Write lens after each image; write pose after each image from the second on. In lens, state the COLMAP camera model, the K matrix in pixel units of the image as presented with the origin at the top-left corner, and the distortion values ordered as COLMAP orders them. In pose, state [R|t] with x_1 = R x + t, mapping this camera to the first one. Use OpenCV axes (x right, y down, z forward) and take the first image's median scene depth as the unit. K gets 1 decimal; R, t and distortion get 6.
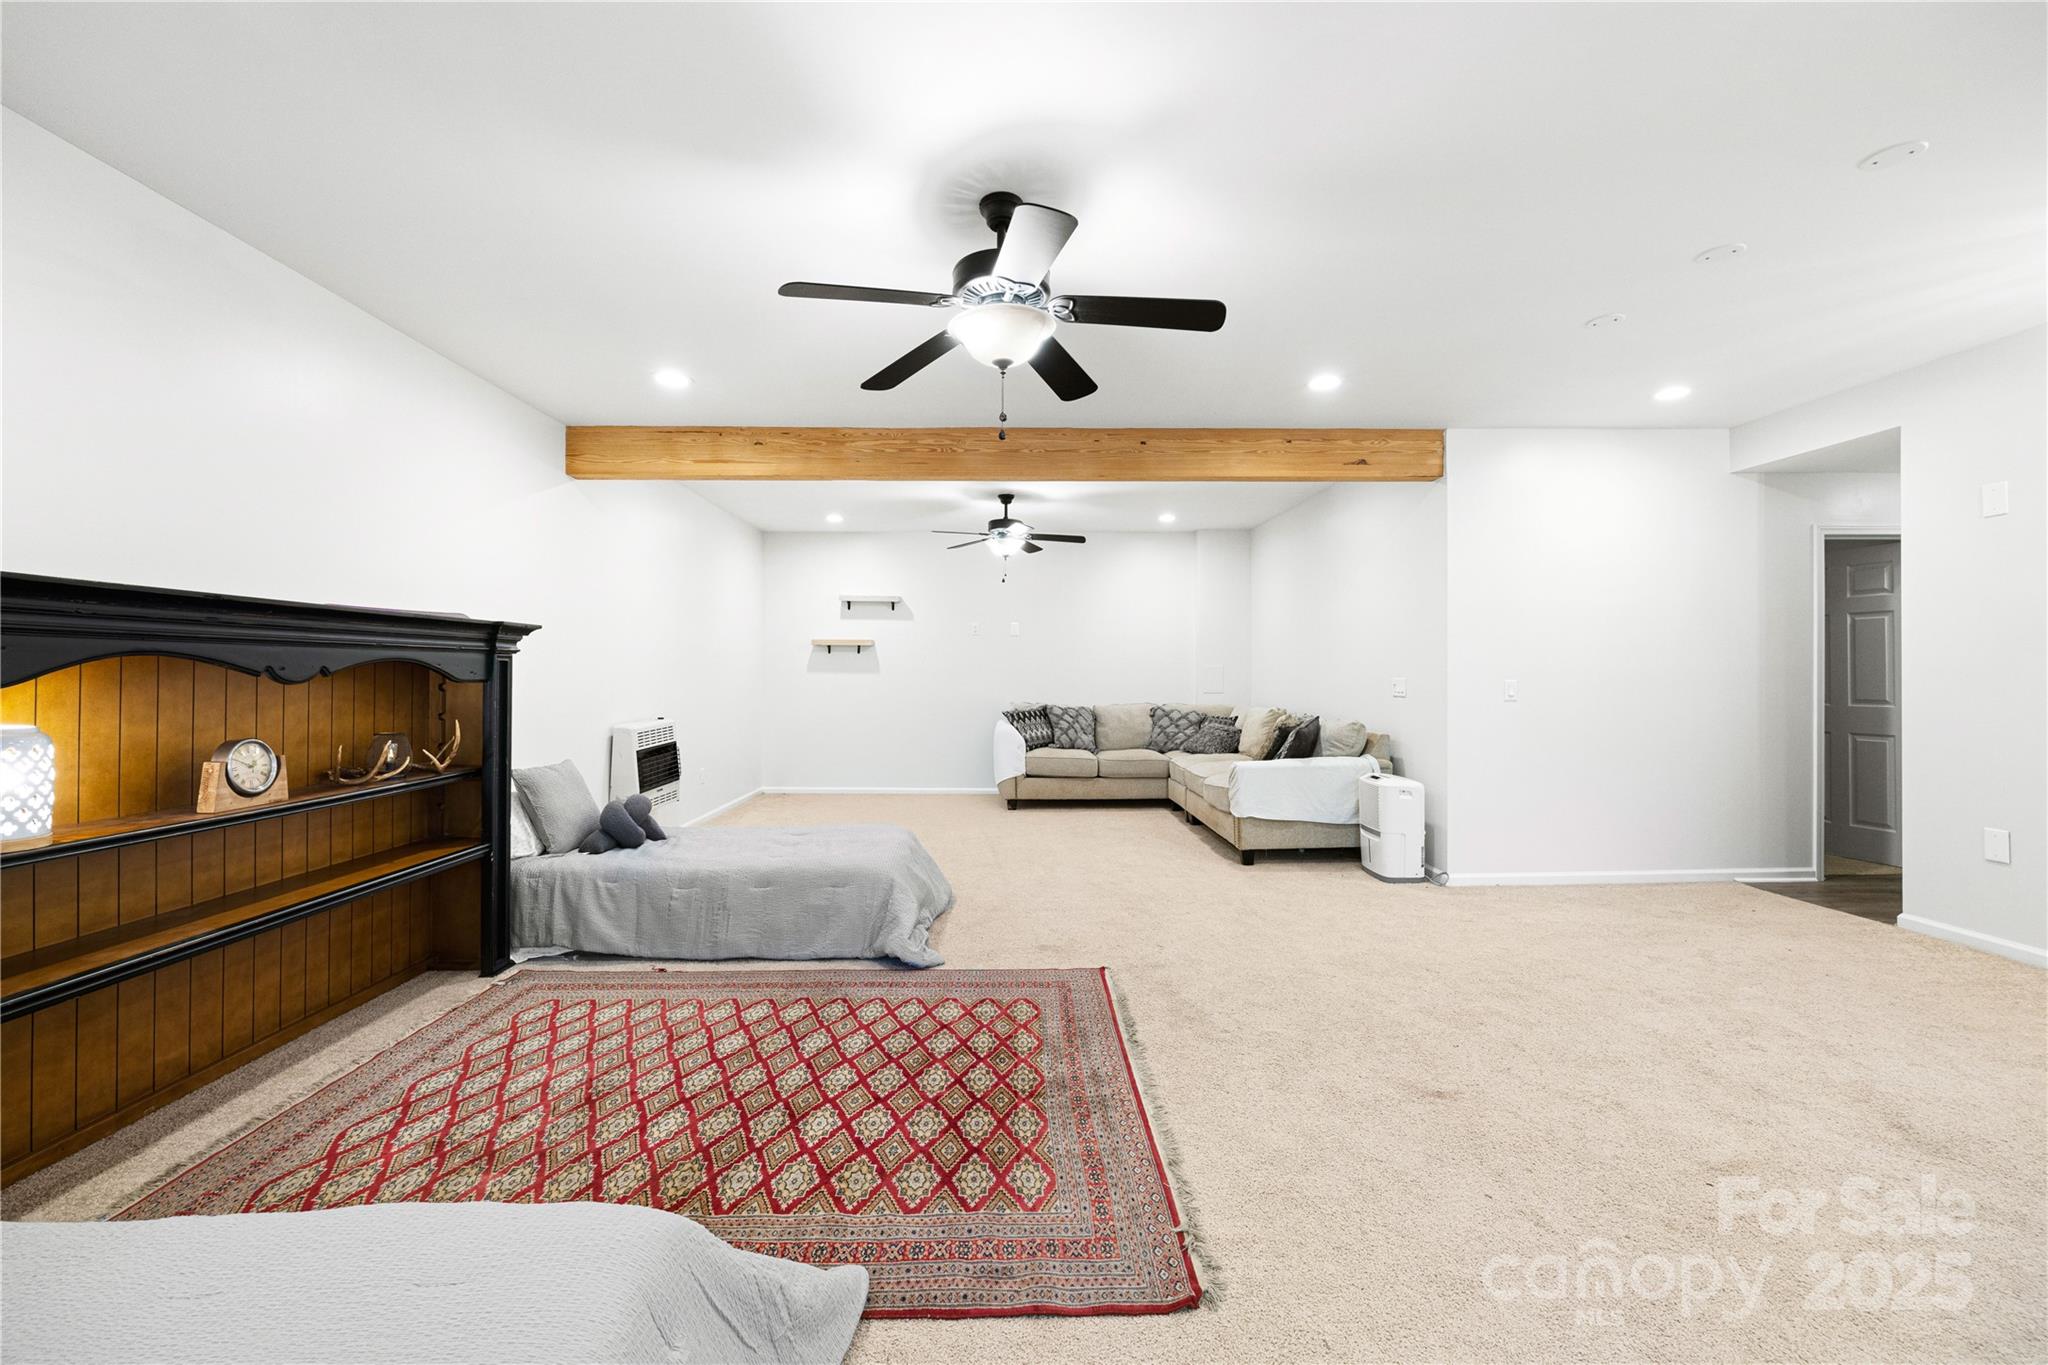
lens RADIAL K [[851.9, 0, 1025.9], [0, 851.9, 678.1], [0, 0, 1]] dist [-0.029027, -0.000267]
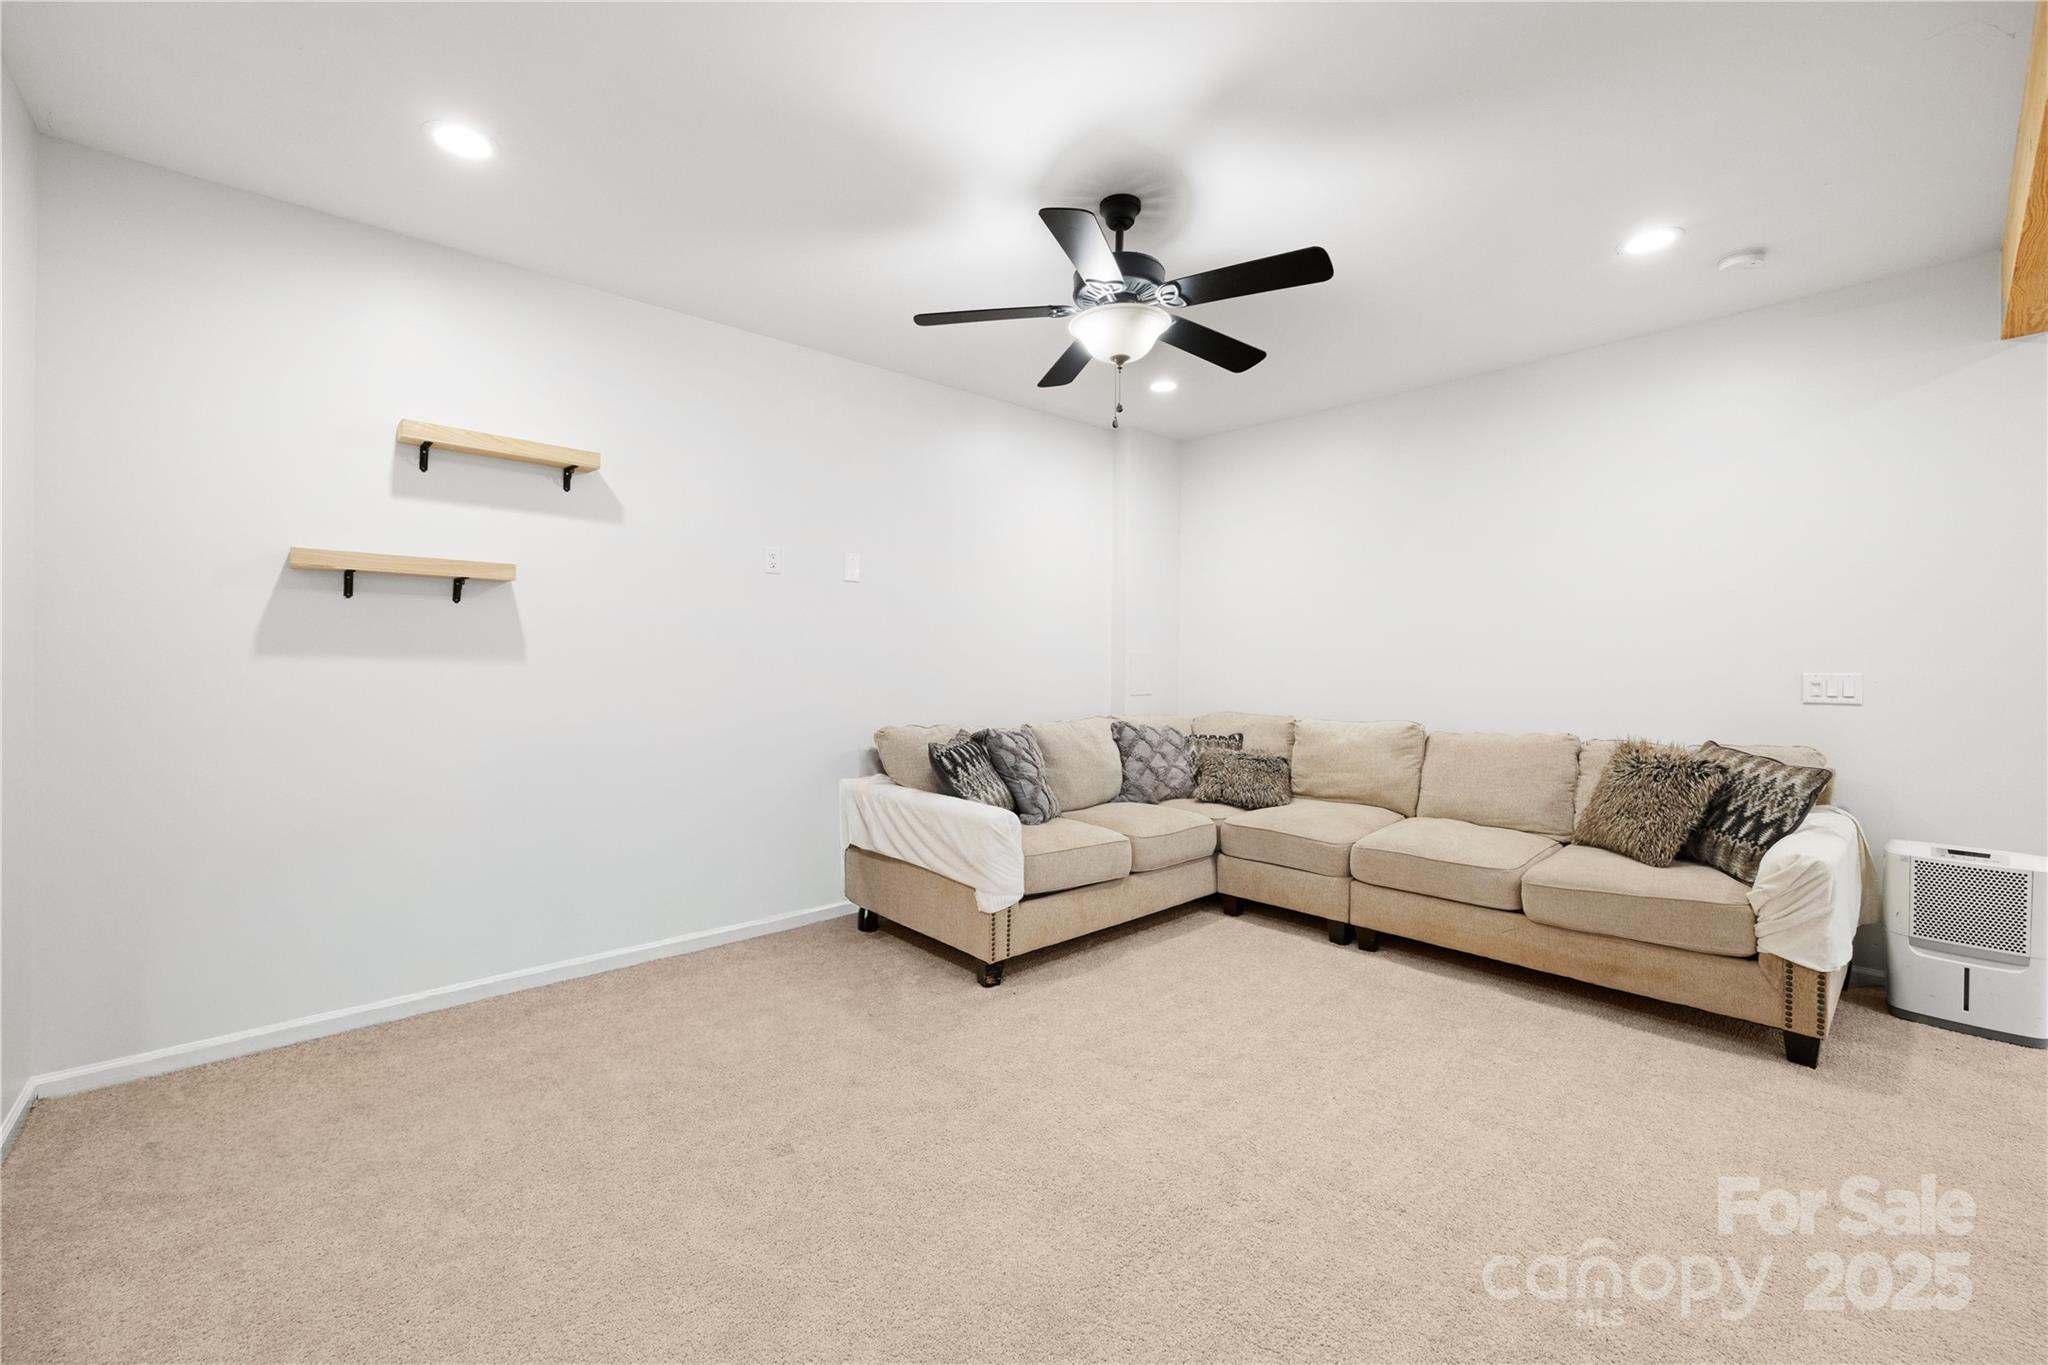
lens RADIAL K [[851.9, 0, 1026.7], [0, 851.9, 681.1], [0, 0, 1]] dist [-0.029027, -0.000267]
pose [[0.746509, -0.011922, 0.665268, -0.265778], [-0.006143, 0.999673, 0.024808, -0.006930], [-0.665346, -0.022606, 0.746192, 0.629114]]
